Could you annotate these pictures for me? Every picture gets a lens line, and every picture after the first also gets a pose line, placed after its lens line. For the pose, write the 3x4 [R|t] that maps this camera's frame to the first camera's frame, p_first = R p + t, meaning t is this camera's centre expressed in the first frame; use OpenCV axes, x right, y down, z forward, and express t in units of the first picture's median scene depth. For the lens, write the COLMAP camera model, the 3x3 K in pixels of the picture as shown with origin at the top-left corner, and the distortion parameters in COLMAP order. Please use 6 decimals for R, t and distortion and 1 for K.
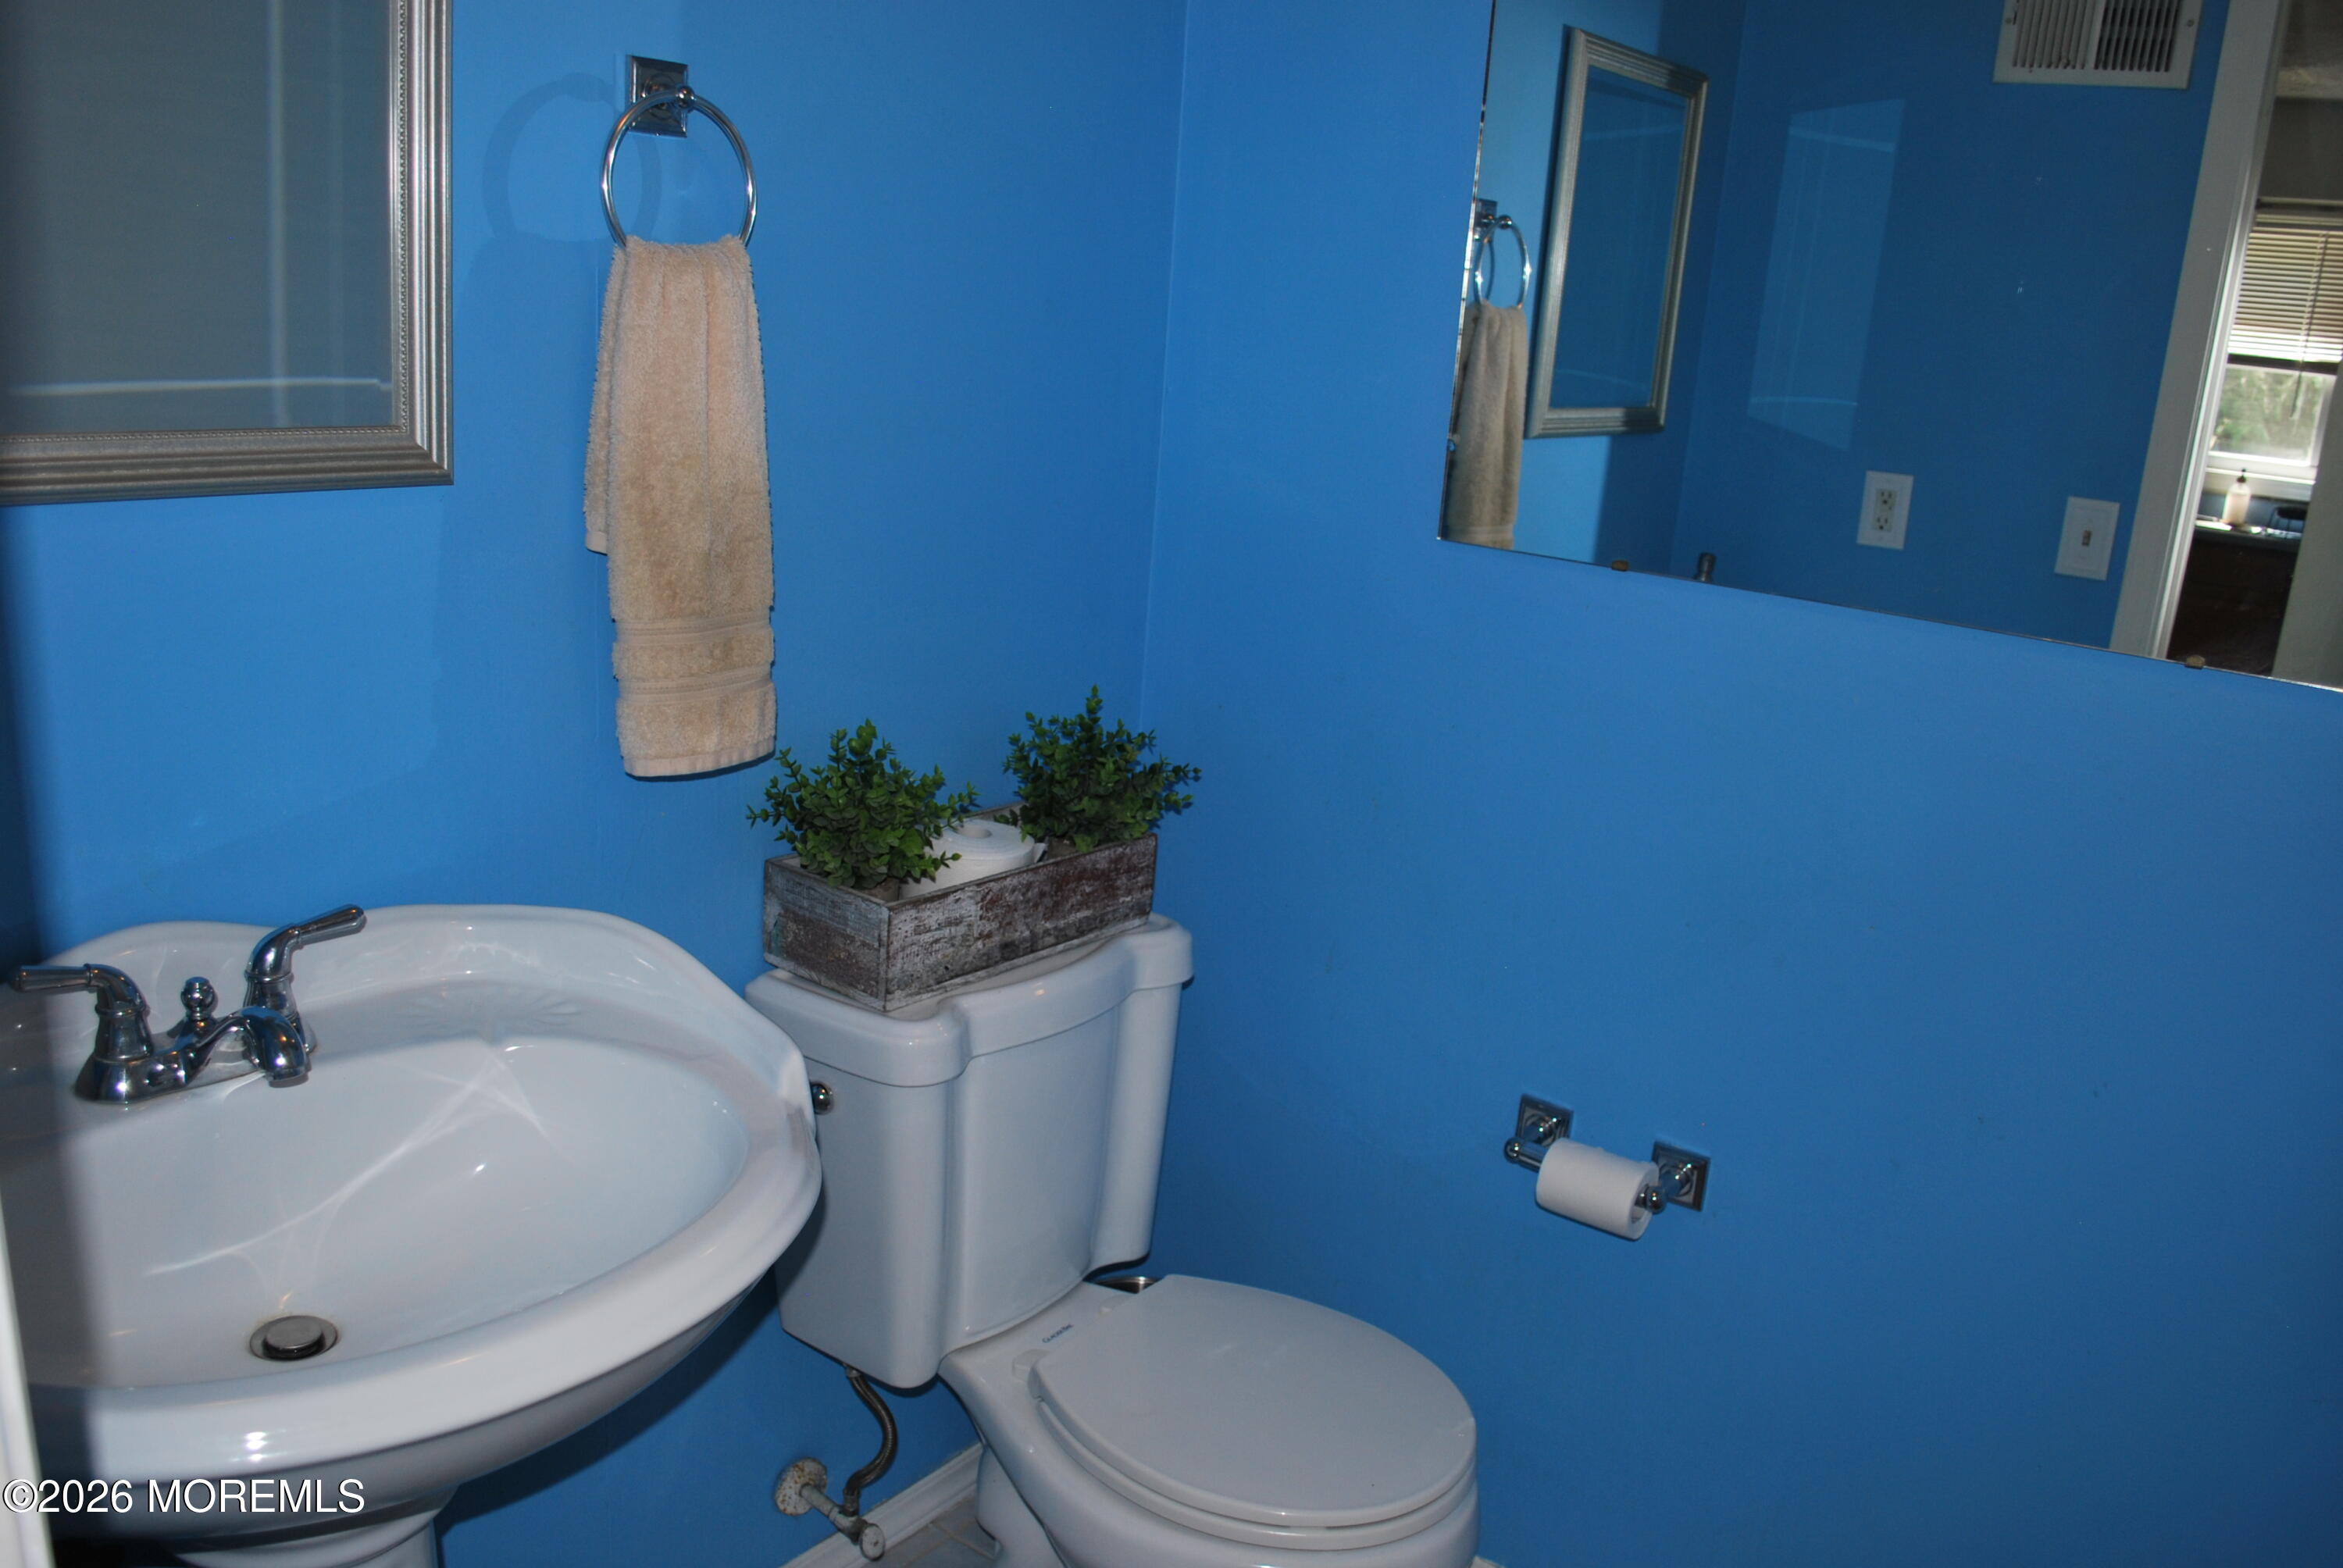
lens RADIAL K [[1850.4, 0, 1173.6], [0, 1850.4, 790.9], [0, 0, 1]] dist [-0.088223, 0.015949]
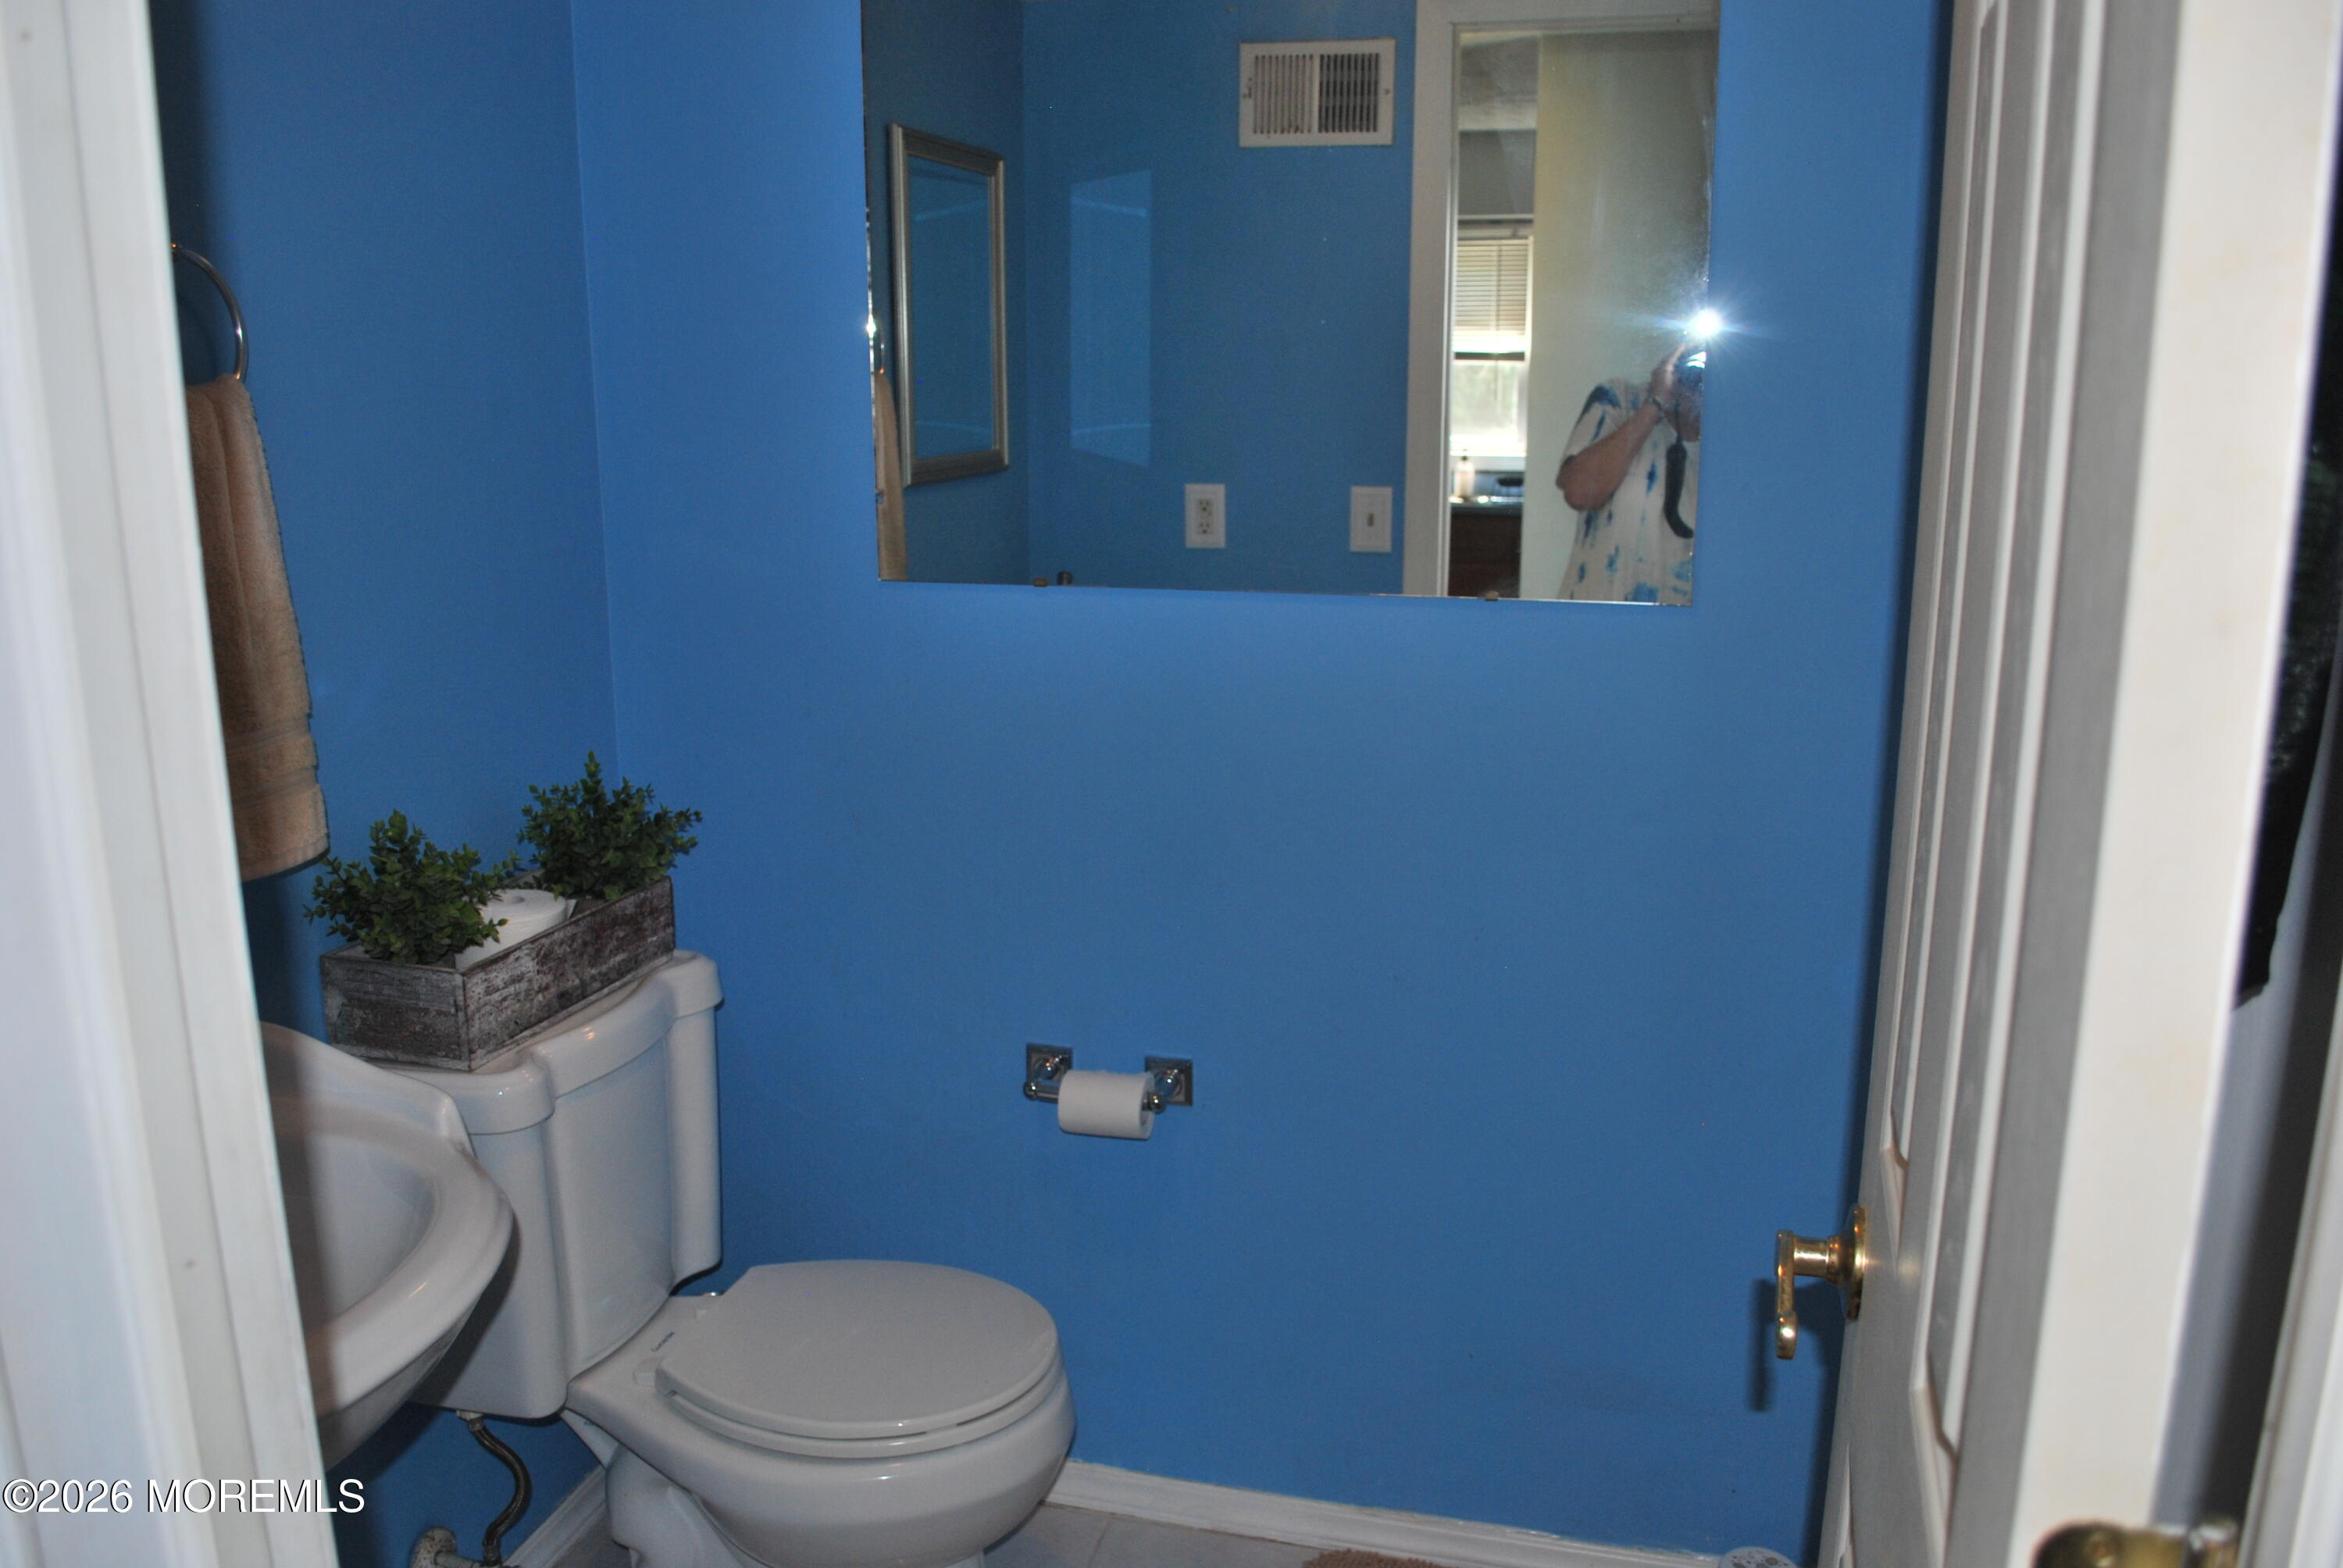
lens RADIAL K [[1850.4, 0, 1173.8], [0, 1850.4, 789.0], [0, 0, 1]] dist [-0.088223, 0.015949]
pose [[0.922486, -0.155506, 0.353322, -0.111800], [0.166323, 0.986071, -0.000258, 0.022524], [-0.348361, 0.059004, 0.935502, -0.131703]]
